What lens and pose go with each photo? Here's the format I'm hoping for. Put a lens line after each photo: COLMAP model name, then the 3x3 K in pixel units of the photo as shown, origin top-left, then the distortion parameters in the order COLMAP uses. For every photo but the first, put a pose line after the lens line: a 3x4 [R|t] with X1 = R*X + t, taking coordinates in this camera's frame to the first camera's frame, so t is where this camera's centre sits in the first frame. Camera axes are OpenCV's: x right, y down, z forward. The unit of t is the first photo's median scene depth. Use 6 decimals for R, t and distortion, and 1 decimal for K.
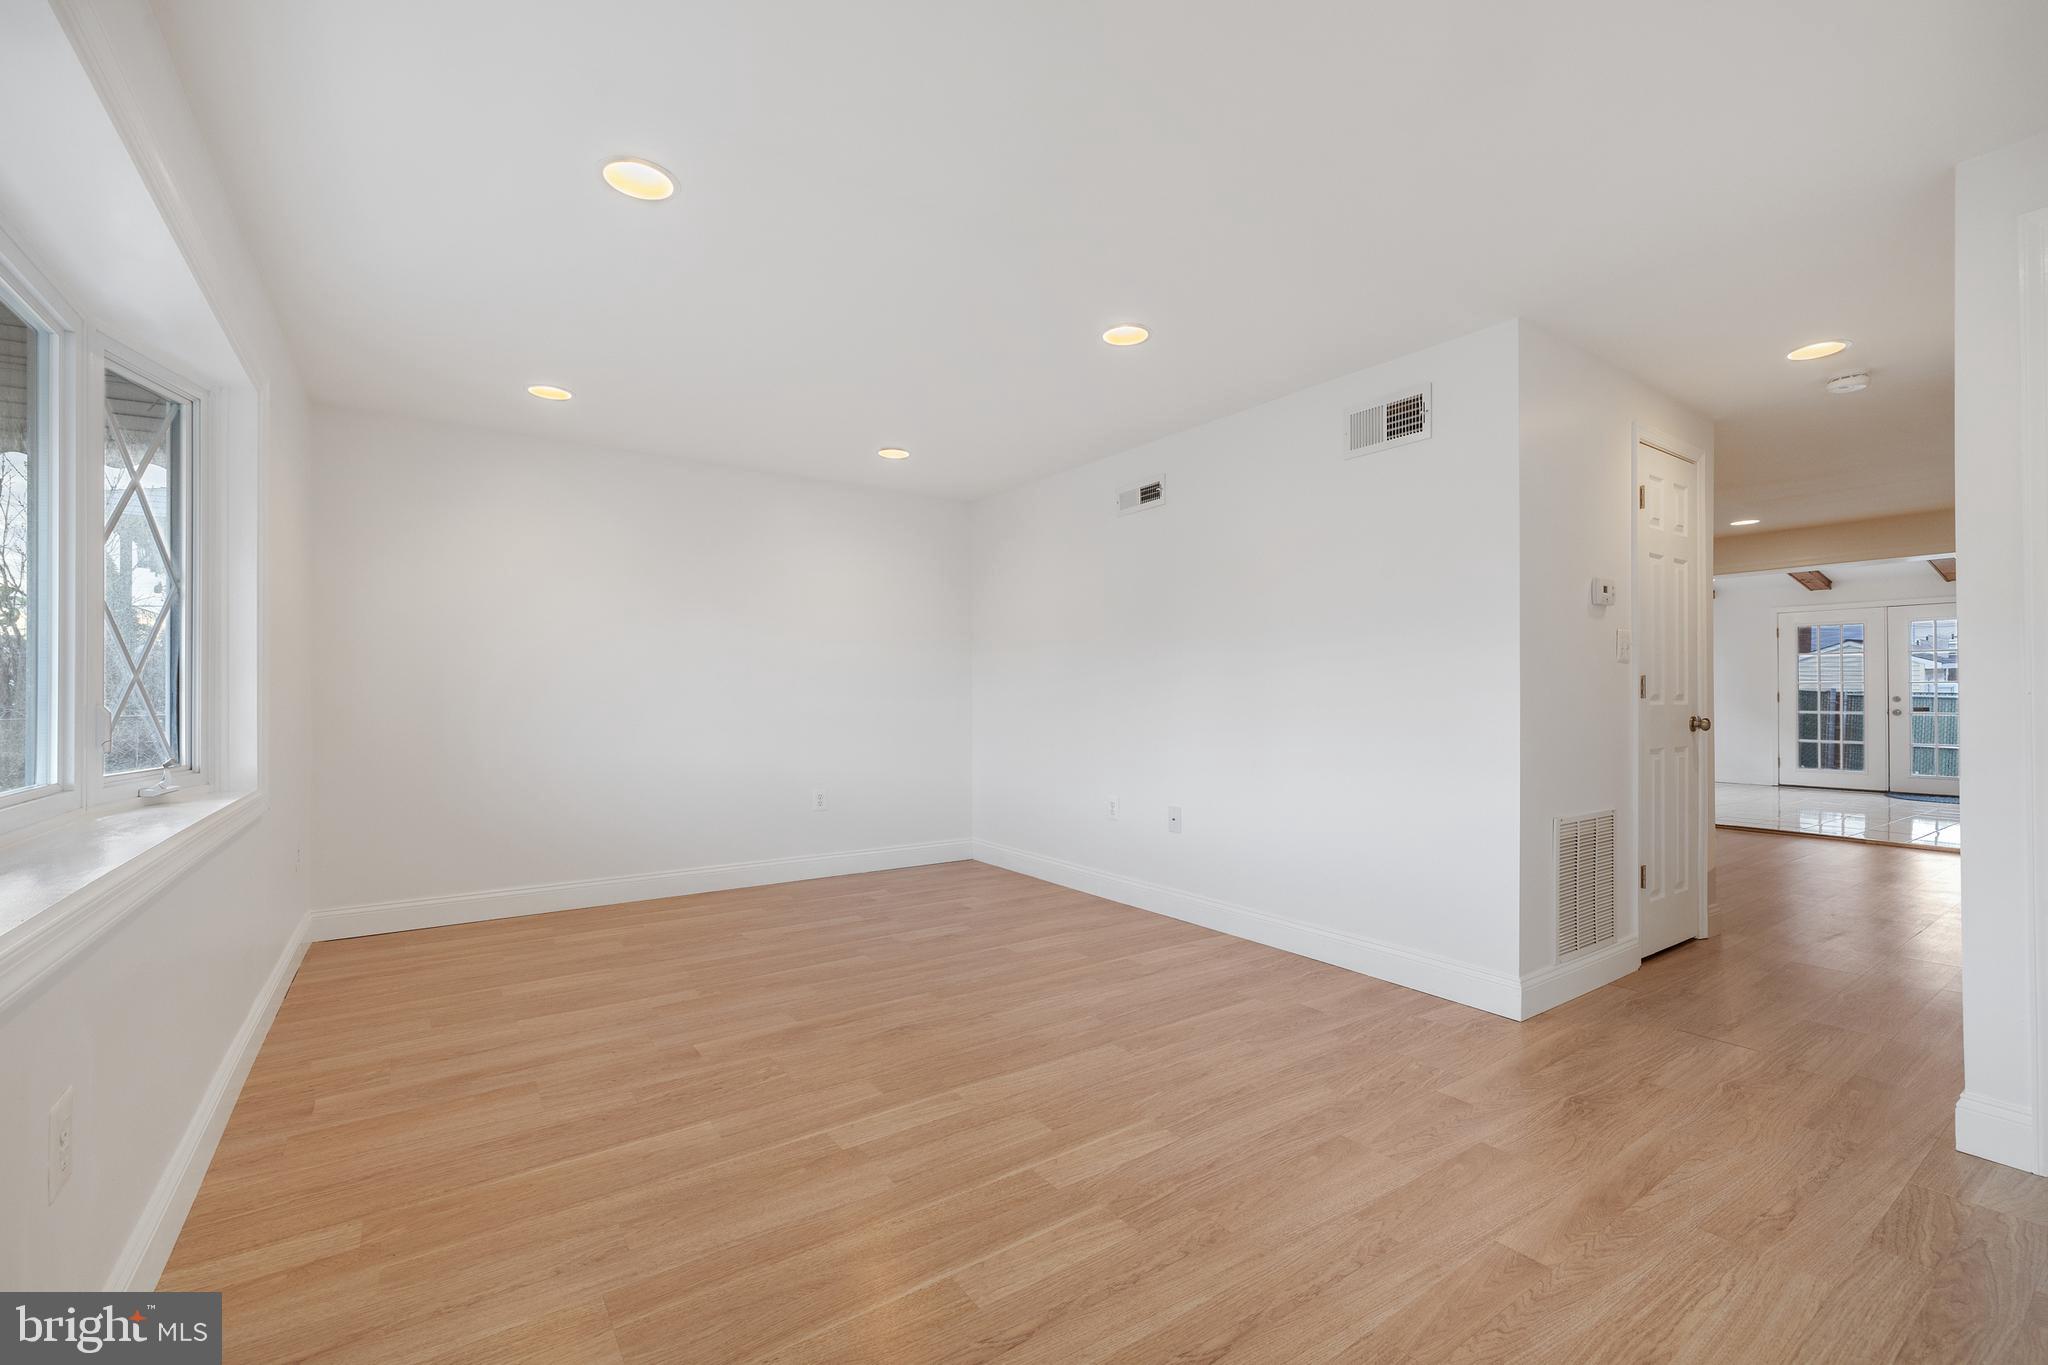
lens RADIAL K [[854.1, 0, 1012.3], [0, 854.1, 688.4], [0, 0, 1]] dist [0.001103, 0.000299]
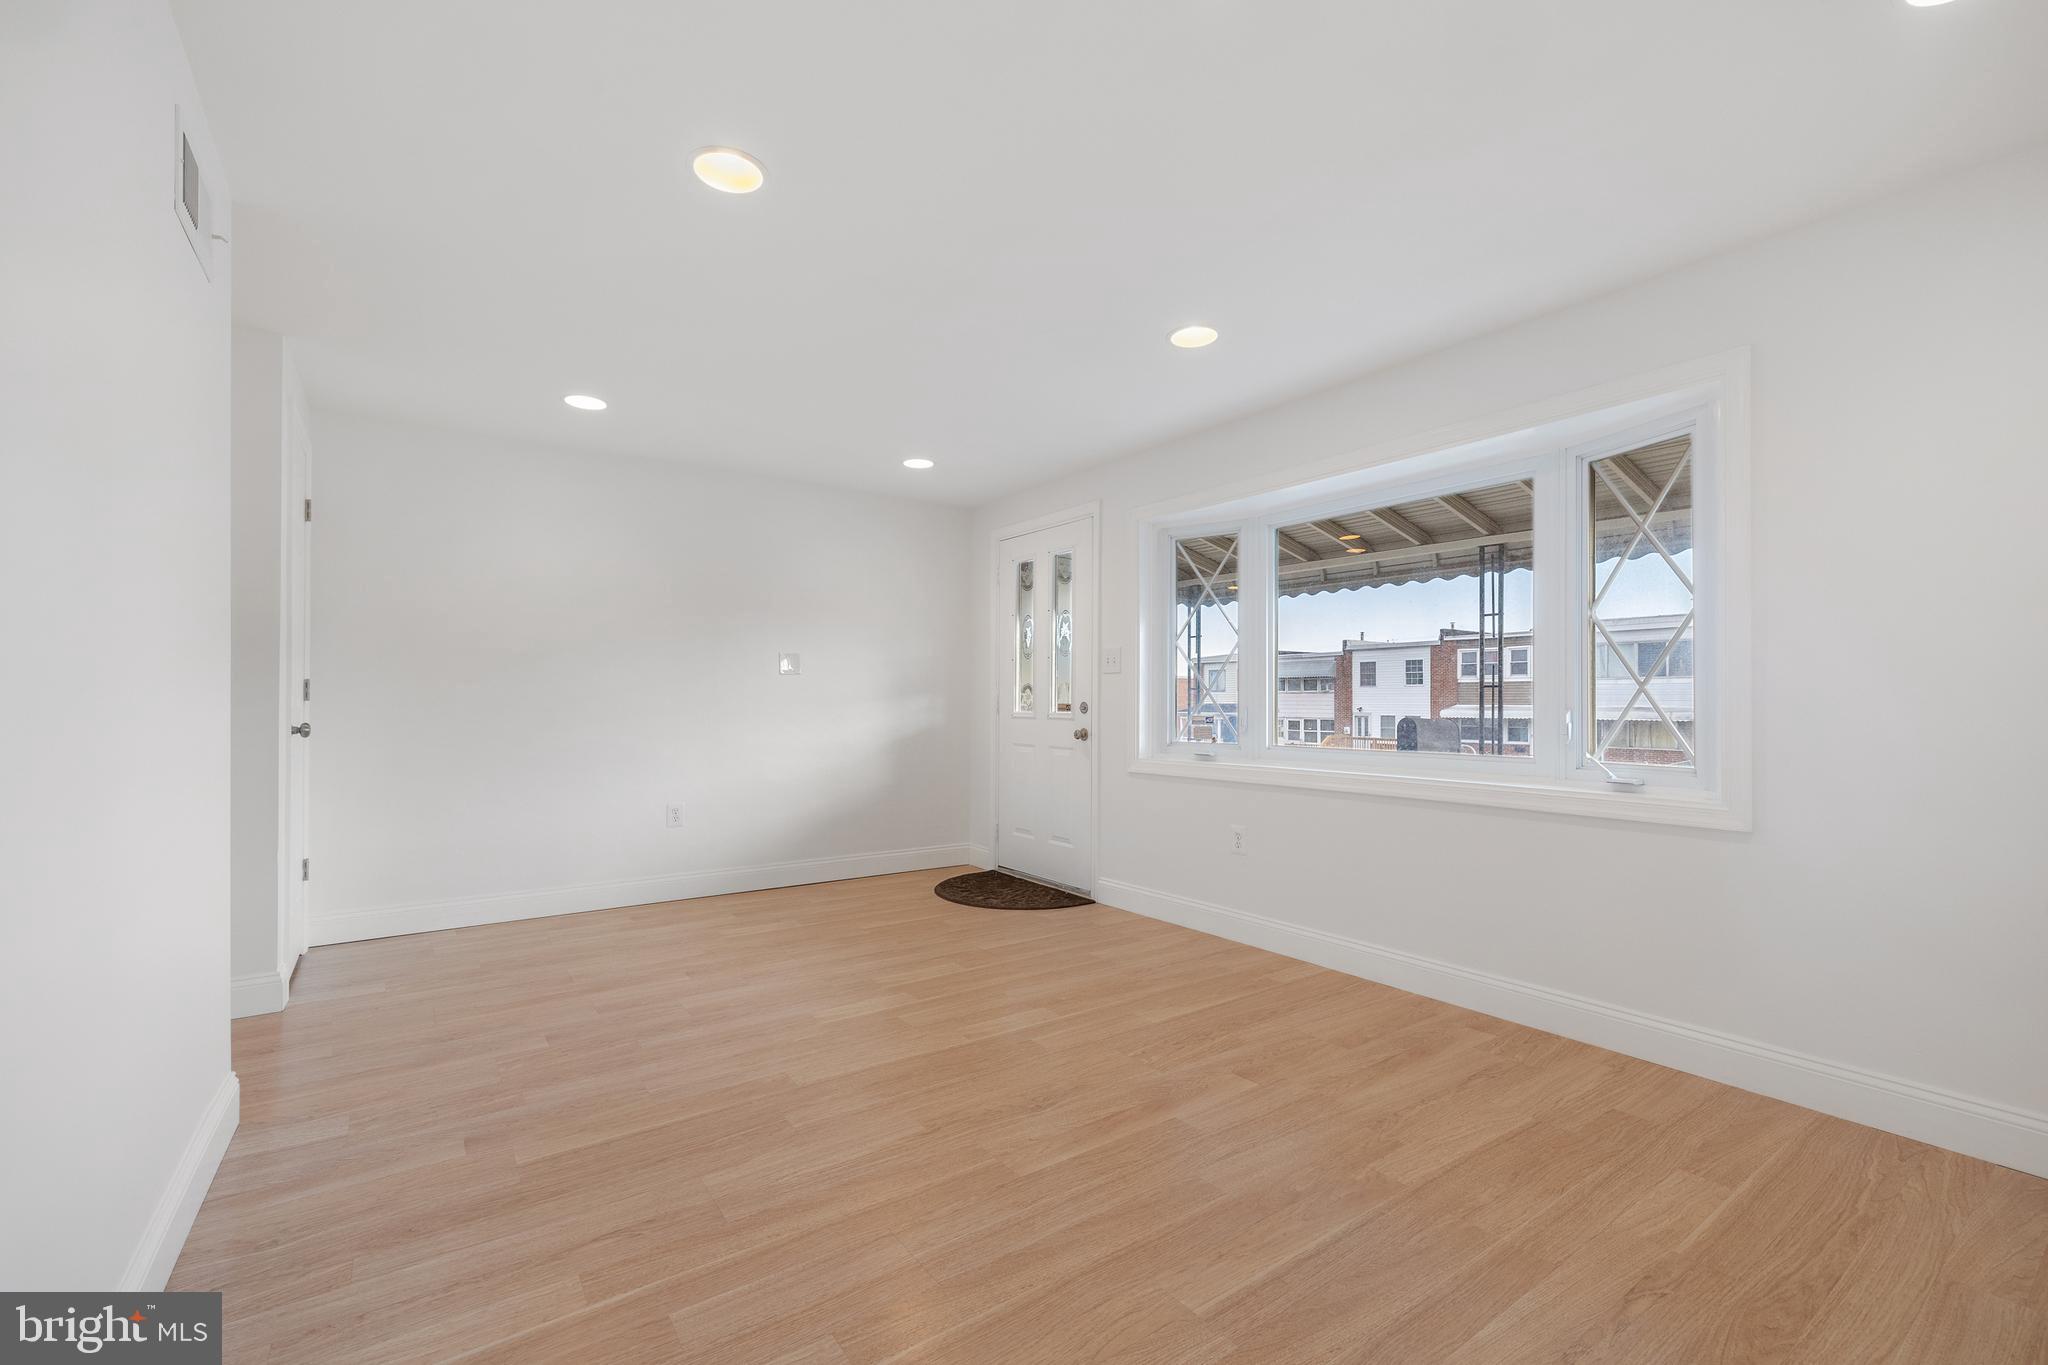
lens RADIAL K [[877.2, 0, 1032.7], [0, 877.2, 700.4], [0, 0, 1]] dist [0.002468, 0.000225]
pose [[-0.999632, -0.002088, -0.027060, -0.114717], [-0.001785, 0.999935, -0.011221, 0.018574], [0.027081, -0.011168, -0.999571, 2.114313]]
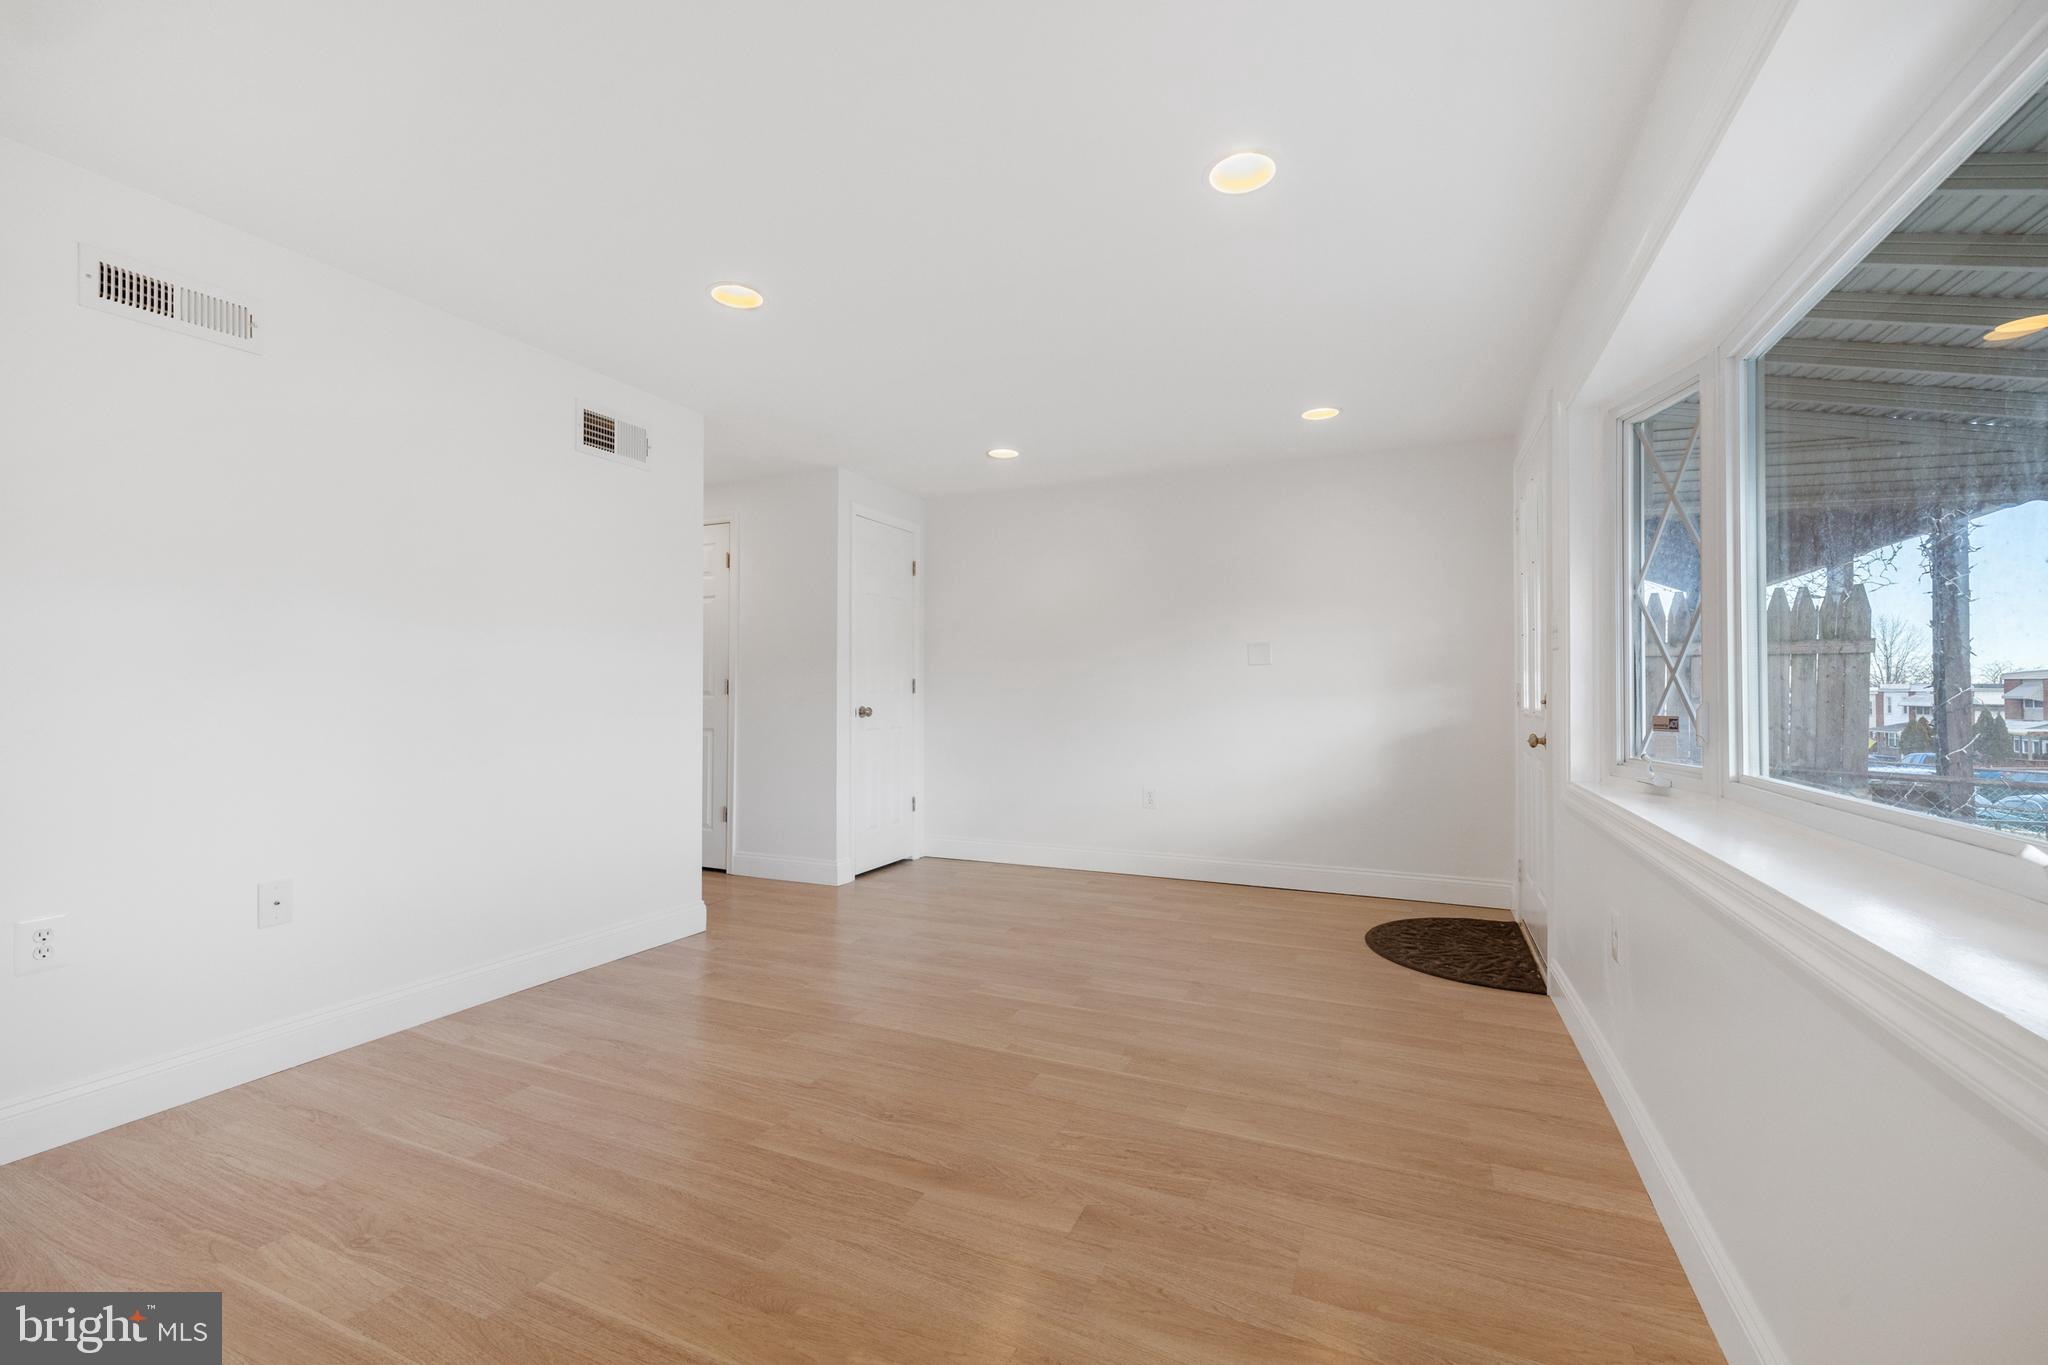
lens RADIAL K [[870.5, 0, 1020.3], [0, 870.5, 681.5], [0, 0, 1]] dist [0.000407, 0.000089]
pose [[-0.514272, 0.012714, 0.857533, -1.009100], [-0.007896, 0.999778, -0.019558, 0.015260], [-0.857591, -0.016829, -0.514057, 1.502613]]
